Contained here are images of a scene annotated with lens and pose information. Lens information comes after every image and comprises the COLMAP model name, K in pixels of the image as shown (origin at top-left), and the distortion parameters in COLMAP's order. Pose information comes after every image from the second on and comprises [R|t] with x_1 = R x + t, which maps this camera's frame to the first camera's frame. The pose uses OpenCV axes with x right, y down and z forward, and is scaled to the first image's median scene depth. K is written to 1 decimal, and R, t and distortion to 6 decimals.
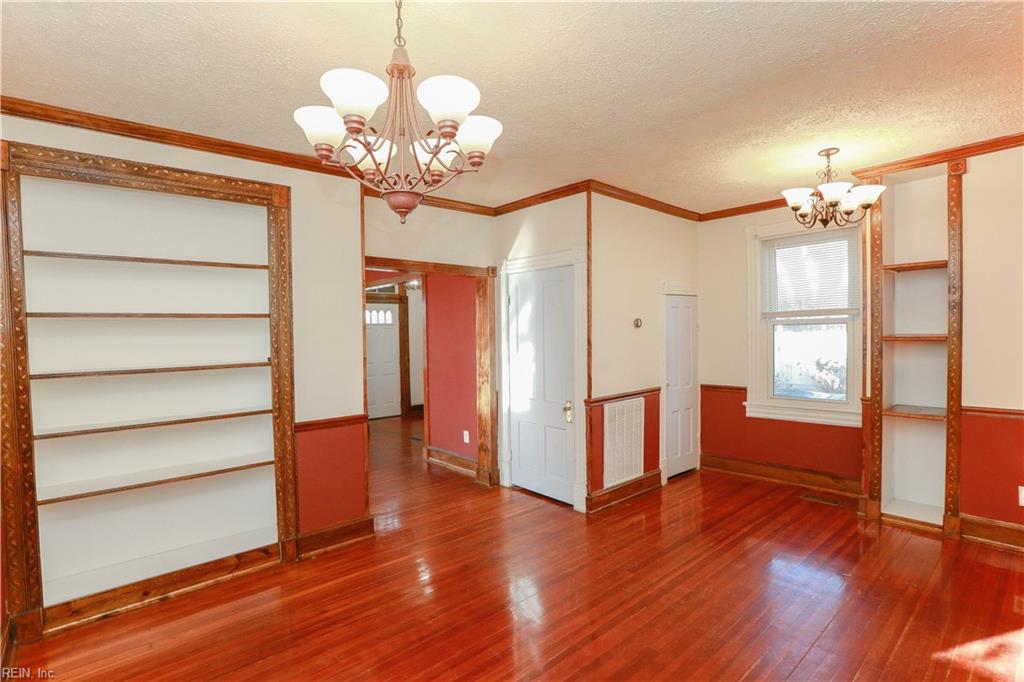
lens RADIAL K [[515.1, 0, 501.9], [0, 515.1, 343.0], [0, 0, 1]] dist [-0.001956, -0.000336]
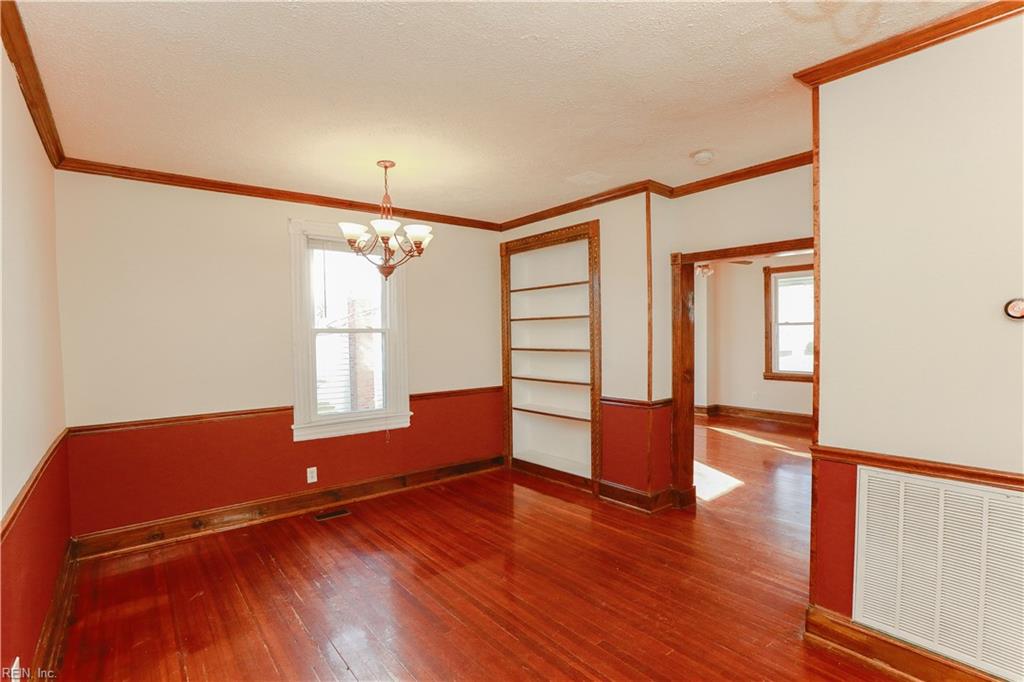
lens RADIAL K [[515.1, 0, 501.9], [0, 515.1, 343.0], [0, 0, 1]] dist [-0.001956, -0.000336]
pose [[-0.062535, 0.041528, -0.997178, 0.960723], [-0.002394, 0.999125, 0.041759, -0.038230], [0.998040, 0.004999, -0.062381, 0.848202]]
